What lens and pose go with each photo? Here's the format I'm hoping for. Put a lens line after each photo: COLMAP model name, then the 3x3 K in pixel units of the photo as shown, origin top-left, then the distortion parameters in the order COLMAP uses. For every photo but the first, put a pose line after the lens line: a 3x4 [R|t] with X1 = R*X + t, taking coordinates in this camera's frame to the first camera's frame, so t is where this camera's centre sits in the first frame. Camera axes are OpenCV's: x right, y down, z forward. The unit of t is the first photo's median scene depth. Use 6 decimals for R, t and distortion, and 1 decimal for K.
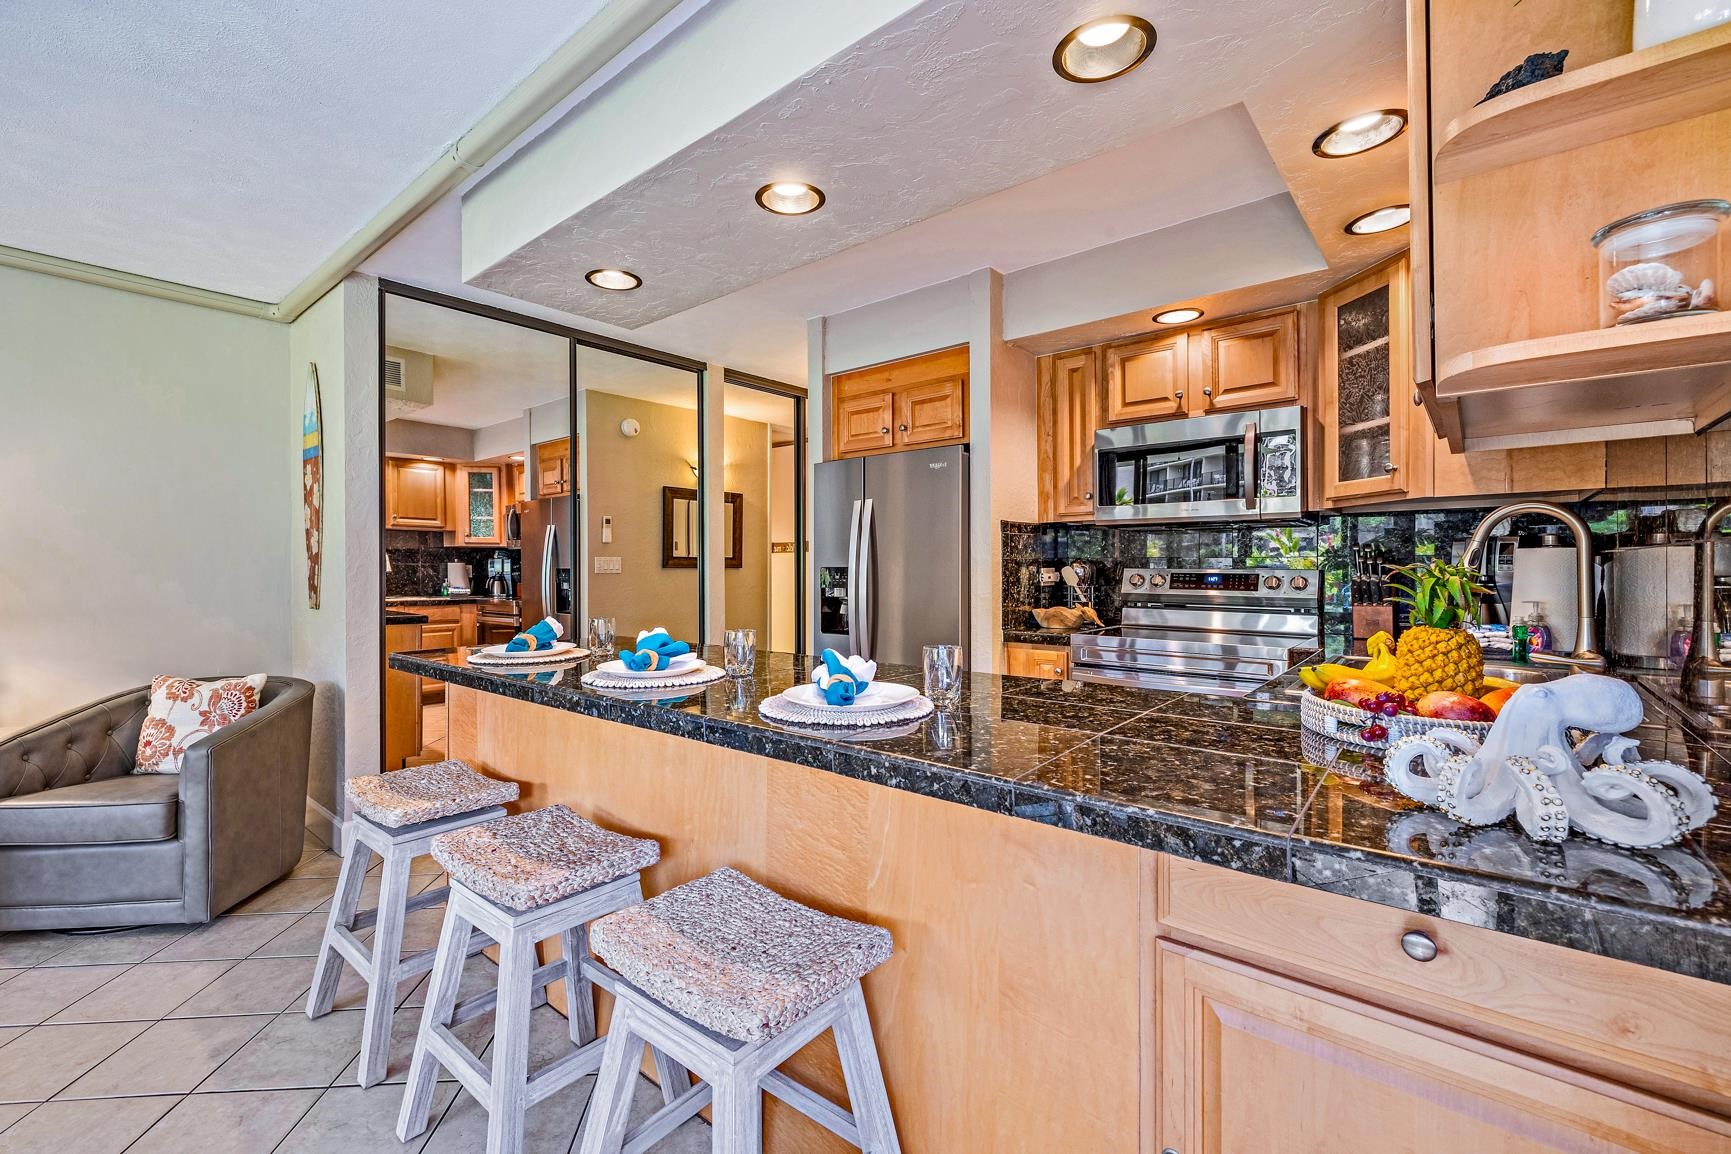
lens RADIAL K [[746.6, 0, 864.3], [0, 746.6, 569.5], [0, 0, 1]] dist [0.004512, 0.001232]
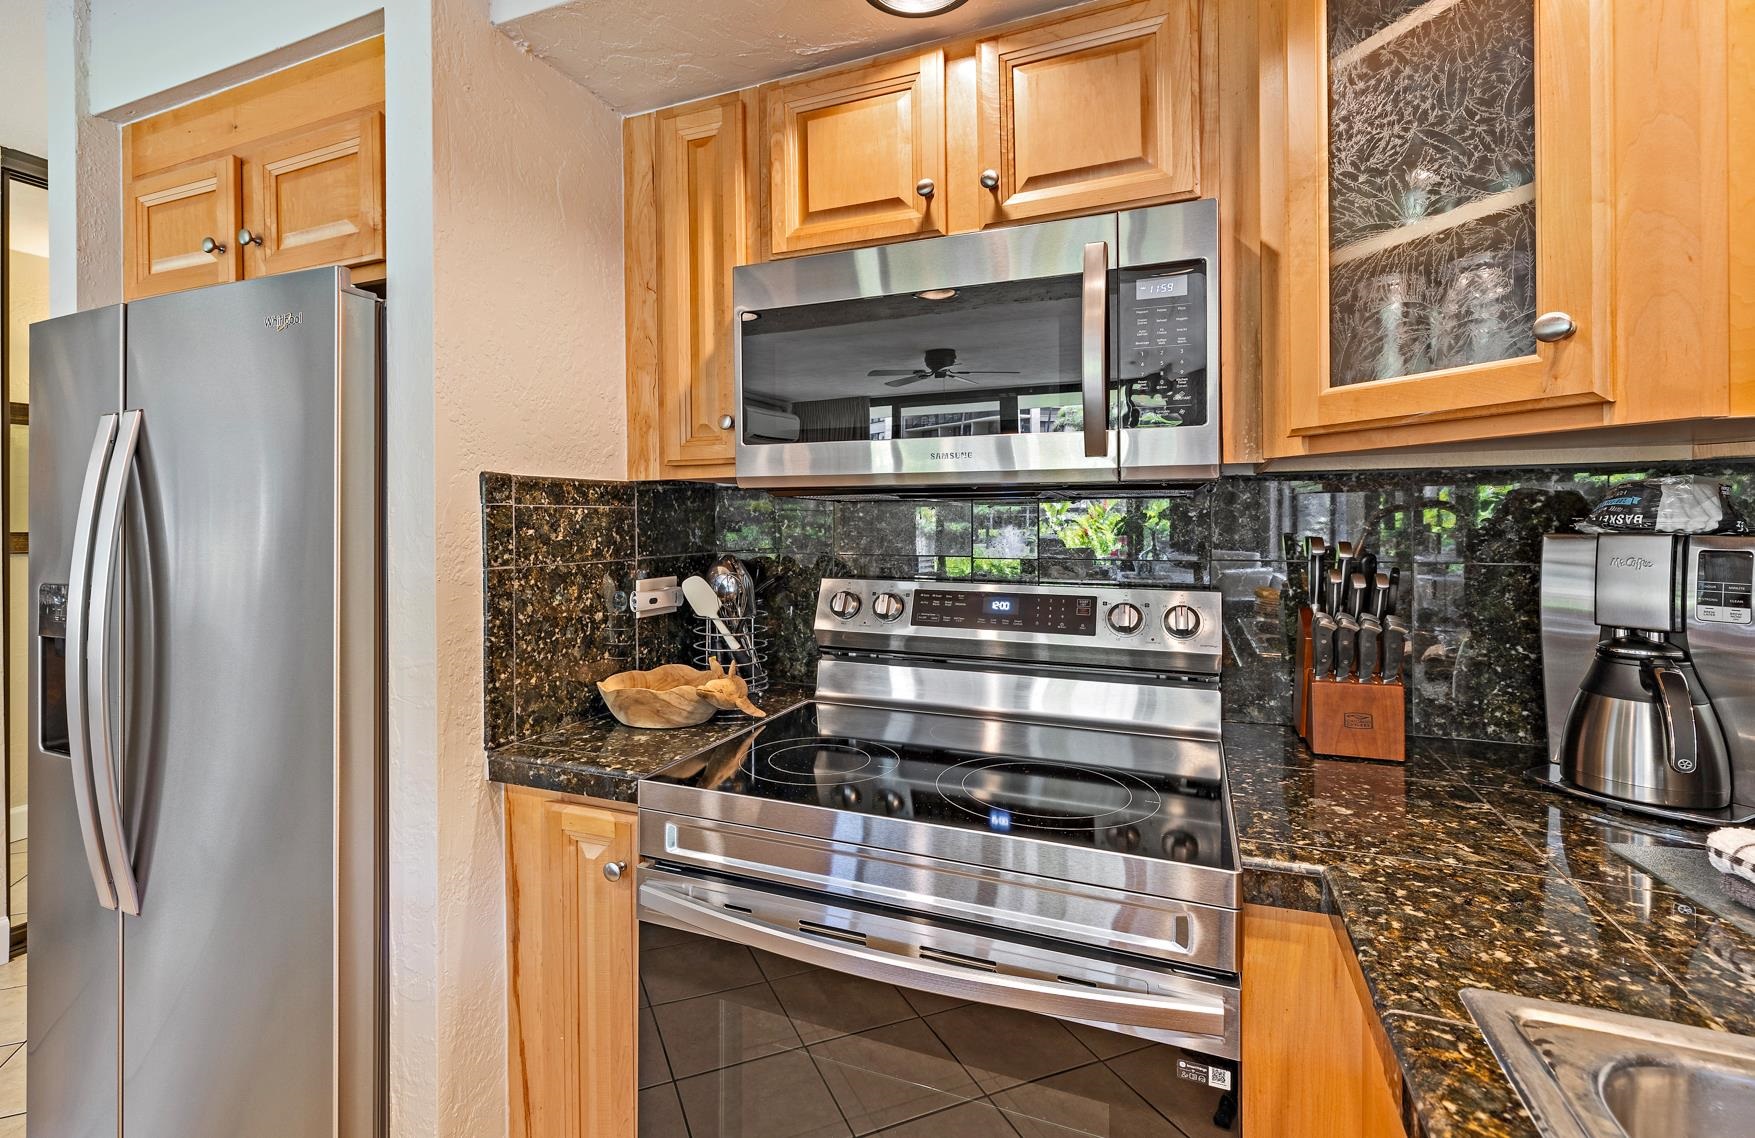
lens RADIAL K [[790.9, 0, 756.8], [0, 790.9, 511.5], [0, 0, 1]] dist [0.004089, 0.000588]
pose [[0.961016, 0.007723, 0.276385, 0.204788], [-0.000089, 0.999618, -0.027623, -0.035906], [-0.276493, 0.026522, 0.960650, 0.601145]]
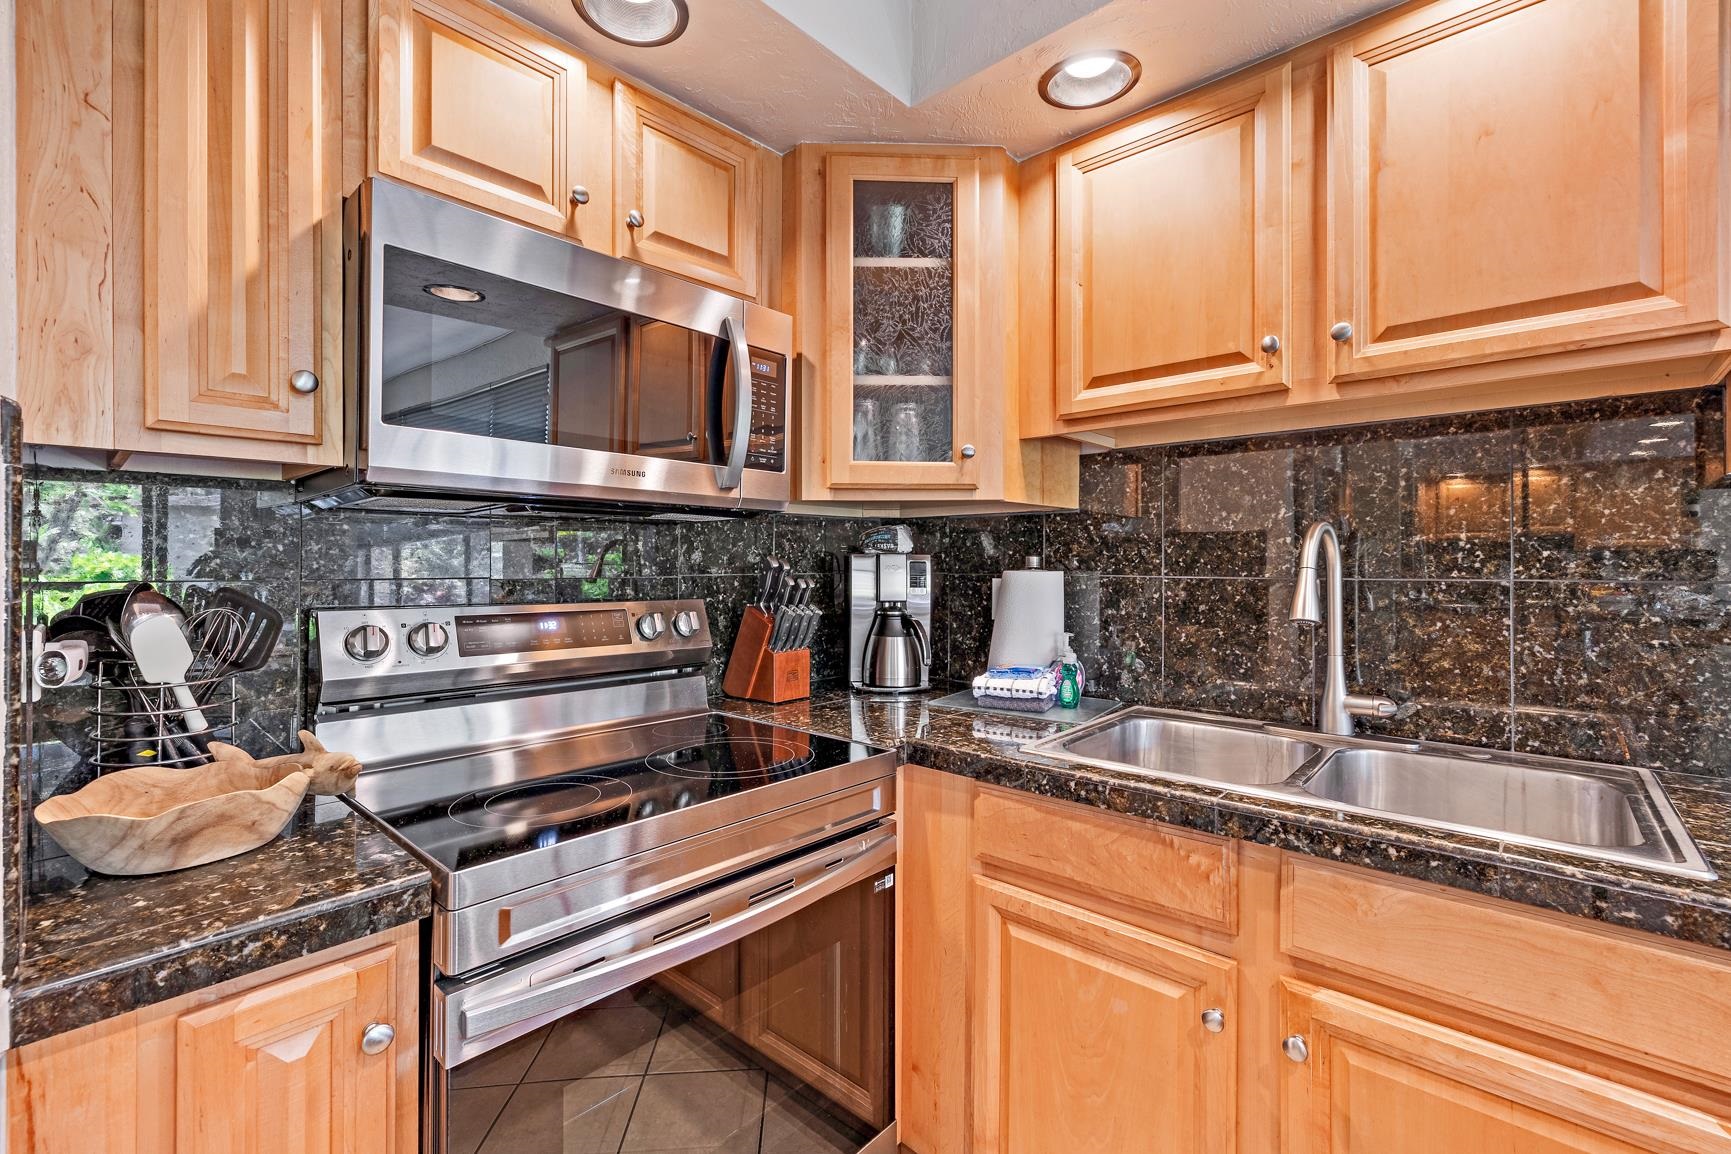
lens RADIAL K [[746.6, 0, 872.2], [0, 746.6, 563.2], [0, 0, 1]] dist [0.004512, 0.001232]
pose [[0.040332, 0.005002, 0.999174, 0.006114], [0.003958, 0.999979, -0.005166, -0.024148], [-0.999179, 0.004163, 0.040311, 0.825875]]
